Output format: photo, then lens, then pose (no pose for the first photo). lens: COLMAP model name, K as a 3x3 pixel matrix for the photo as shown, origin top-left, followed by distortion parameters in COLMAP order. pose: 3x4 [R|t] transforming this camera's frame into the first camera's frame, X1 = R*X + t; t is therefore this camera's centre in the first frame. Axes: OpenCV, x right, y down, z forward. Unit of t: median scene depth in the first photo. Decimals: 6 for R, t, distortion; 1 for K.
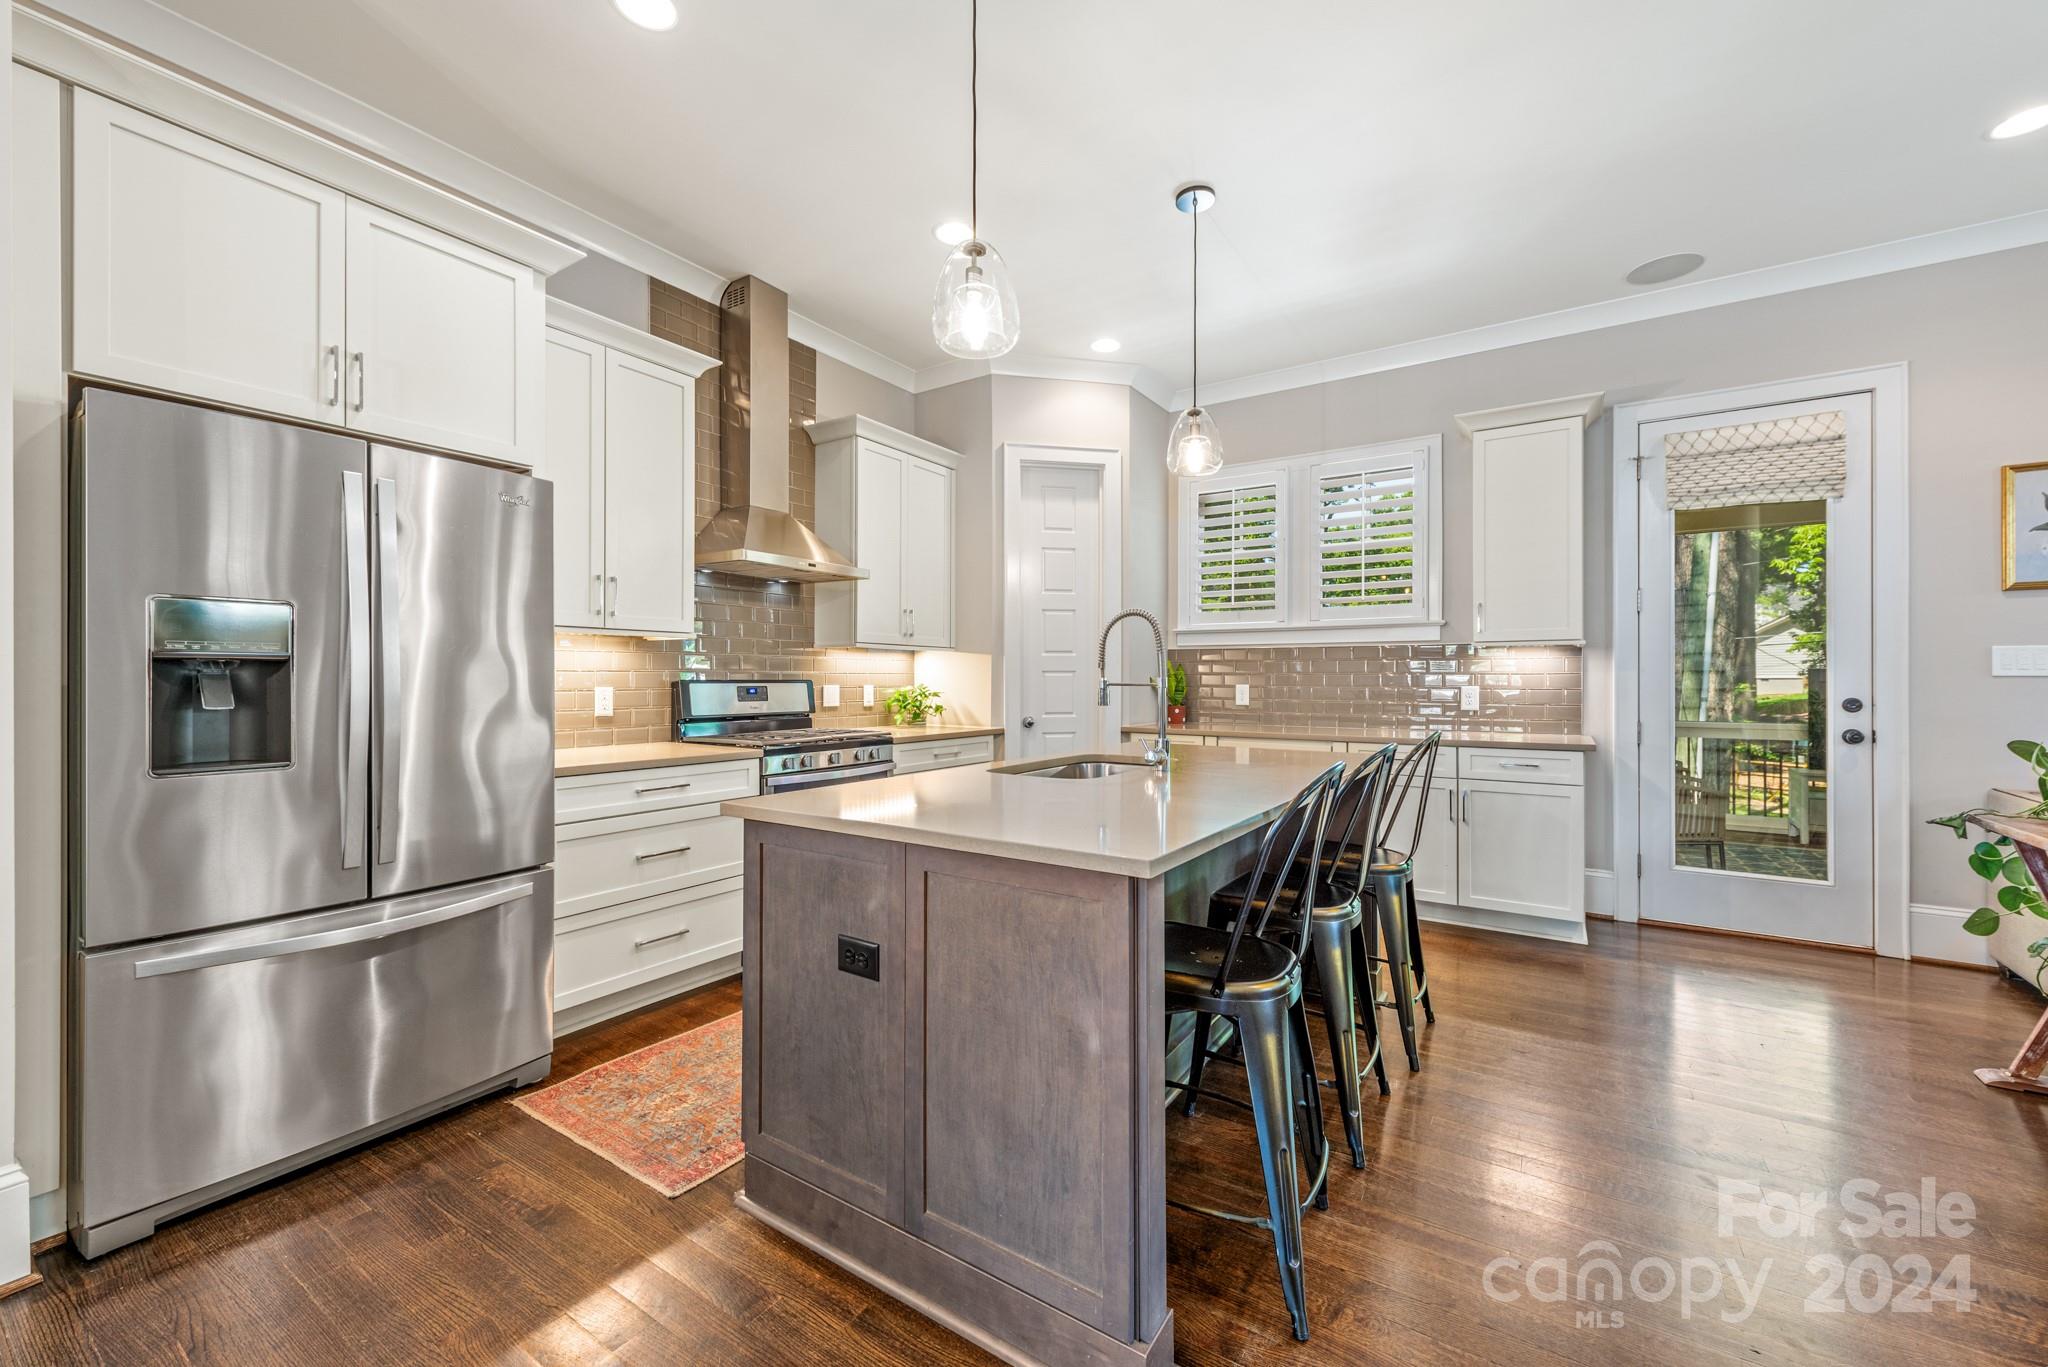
lens RADIAL K [[805.7, 0, 1029.7], [0, 805.7, 681.1], [0, 0, 1]] dist [0.005695, -0.000671]
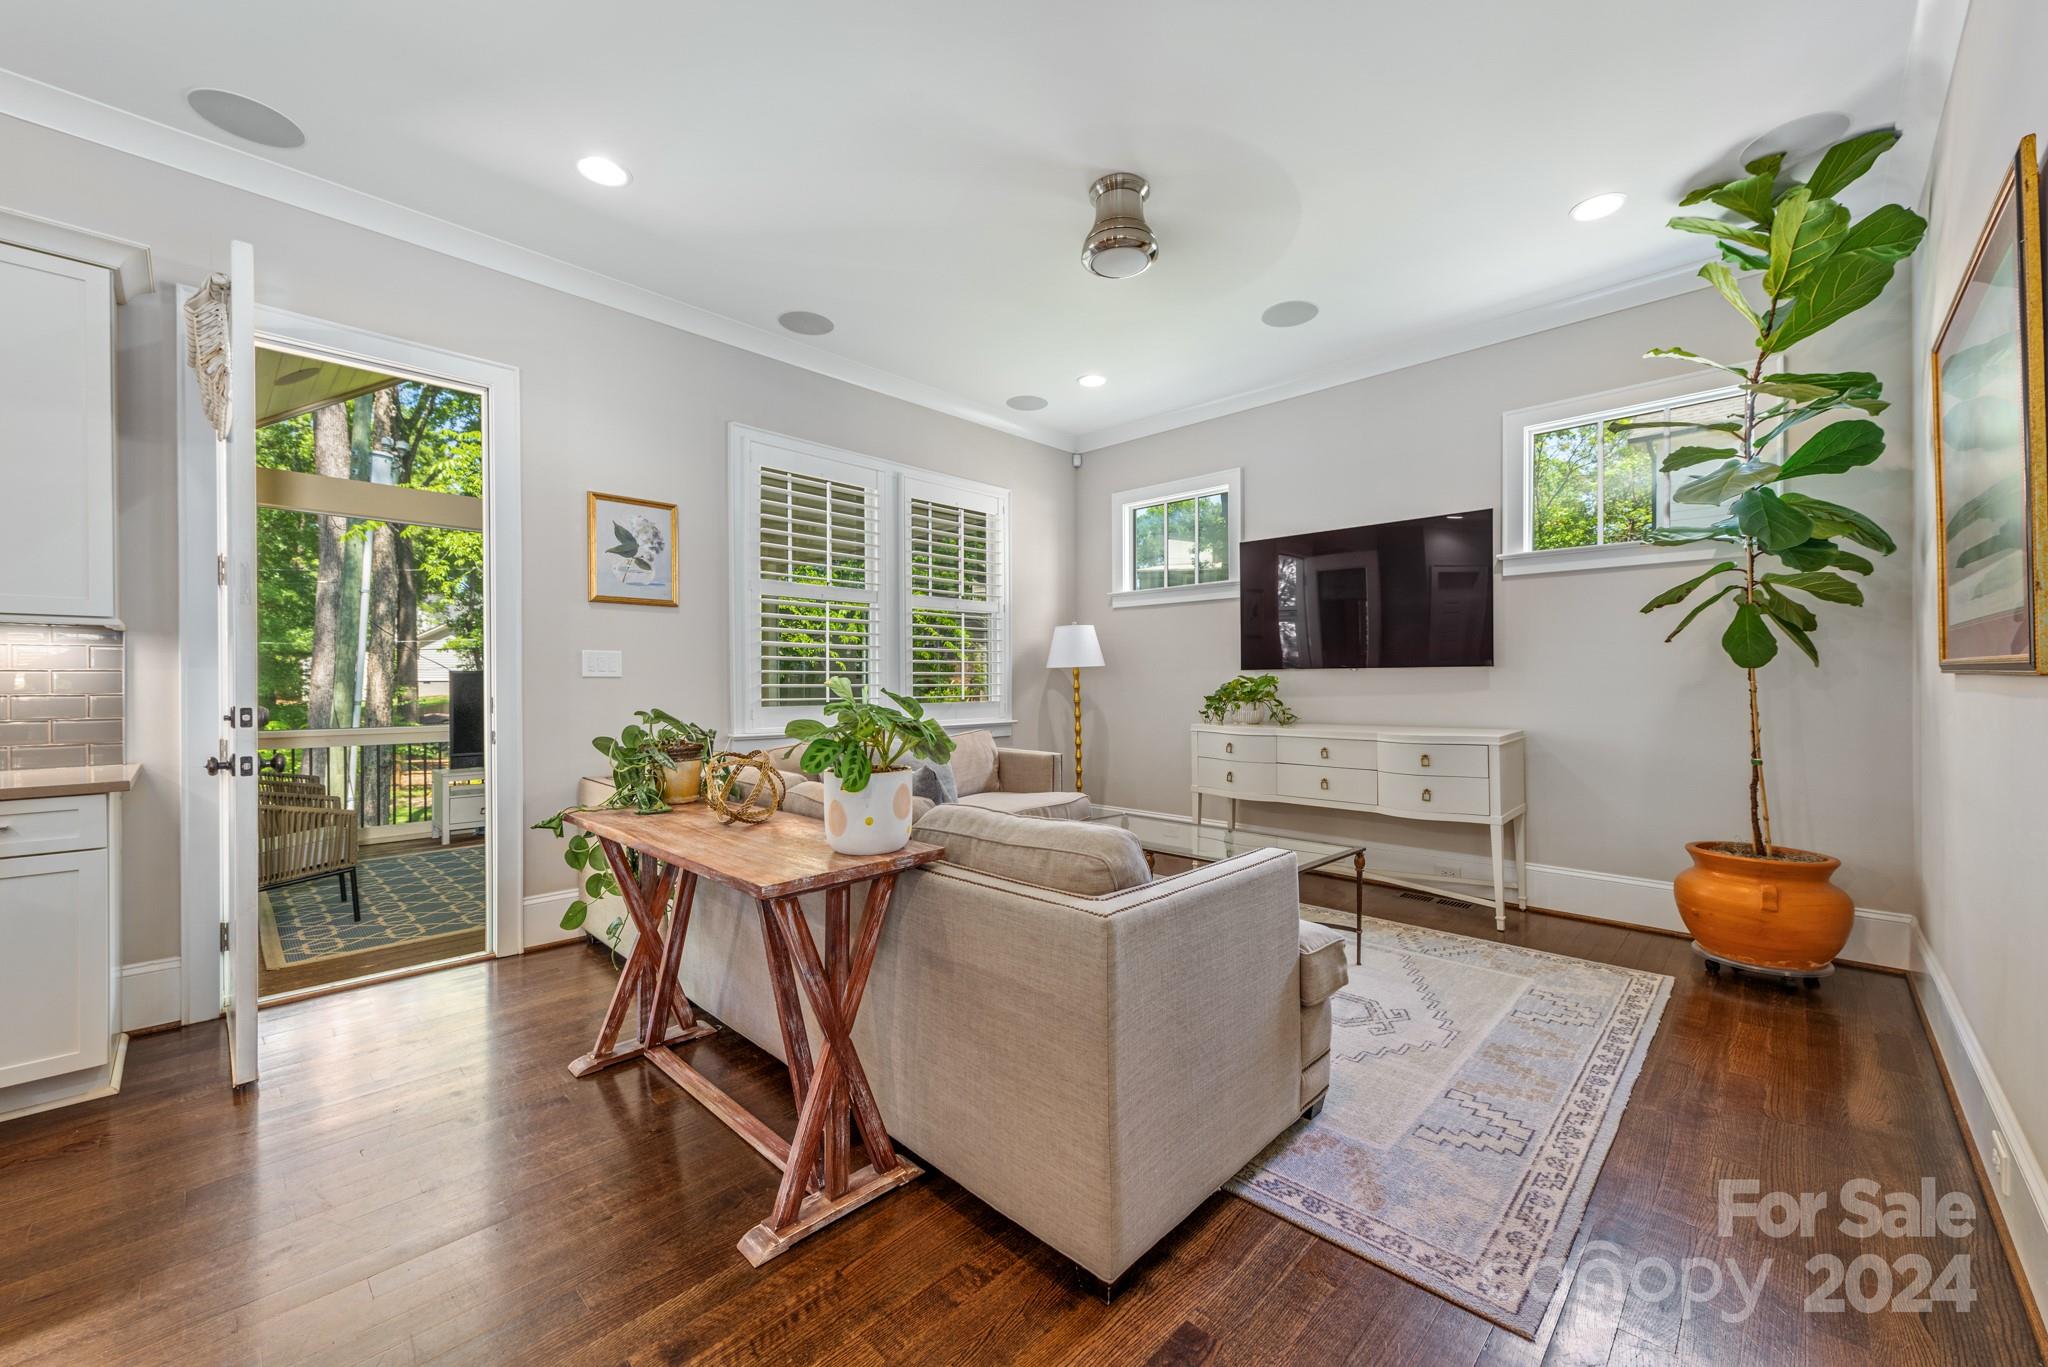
lens RADIAL K [[792.5, 0, 1033.9], [0, 792.5, 678.4], [0, 0, 1]] dist [-0.000212, -0.000301]
pose [[0.182331, 0.002790, 0.983233, 0.190677], [0.004119, 0.999985, -0.003601, 0.002409], [-0.983229, 0.004707, 0.182317, 0.158914]]
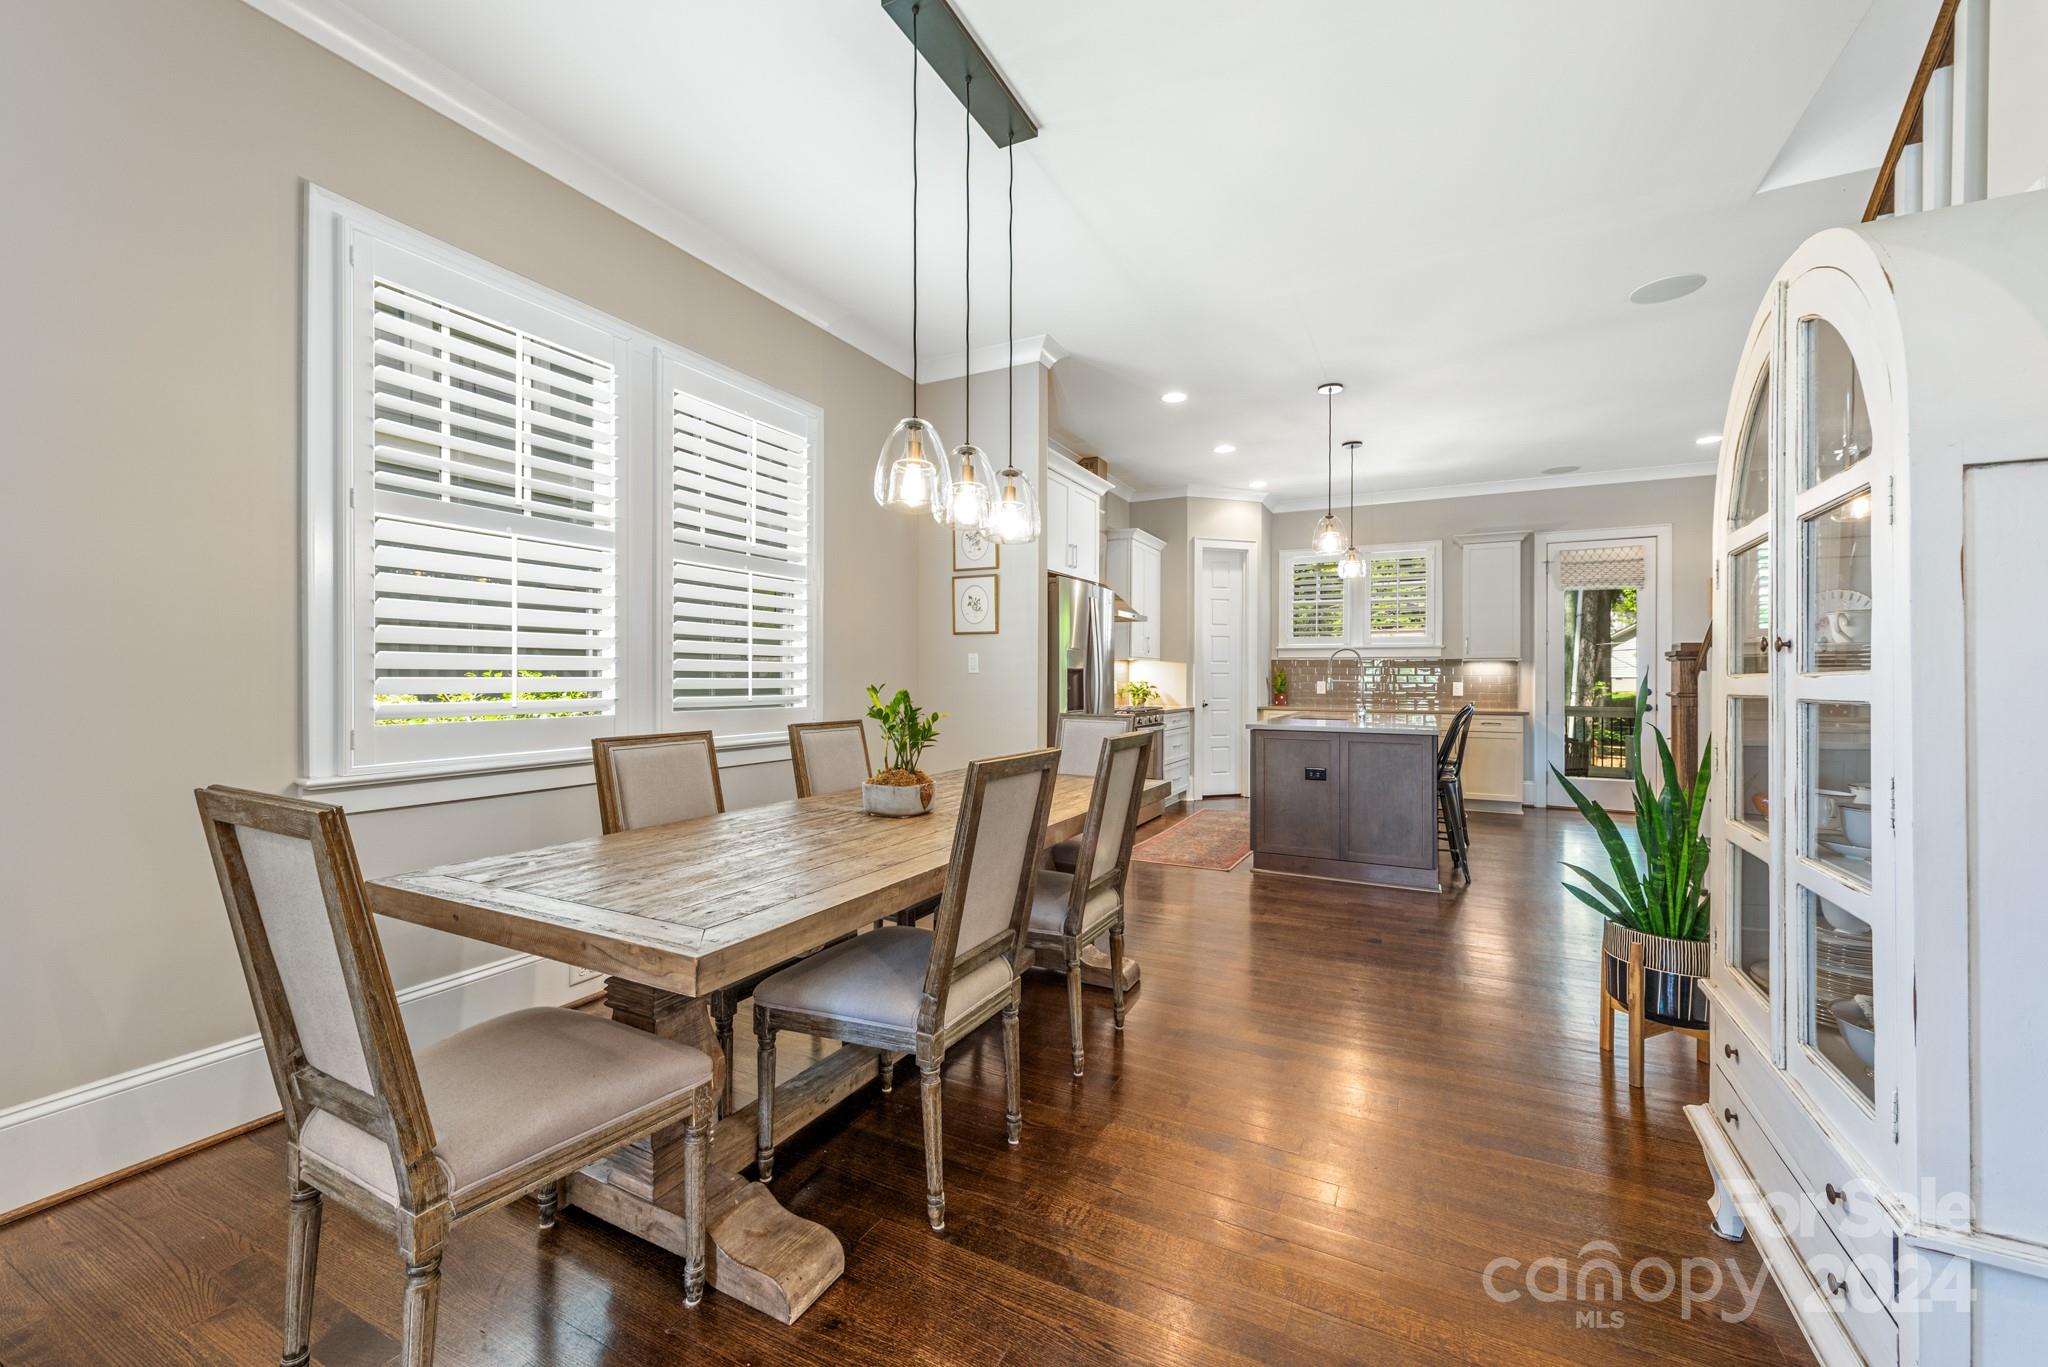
lens RADIAL K [[792.5, 0, 1033.9], [0, 792.5, 678.4], [0, 0, 1]] dist [-0.000212, -0.000301]
pose [[0.994928, 0.002640, 0.100551, -0.626980], [-0.002716, 0.999996, 0.000613, -0.001703], [-0.100549, -0.000883, 0.994932, -0.723748]]
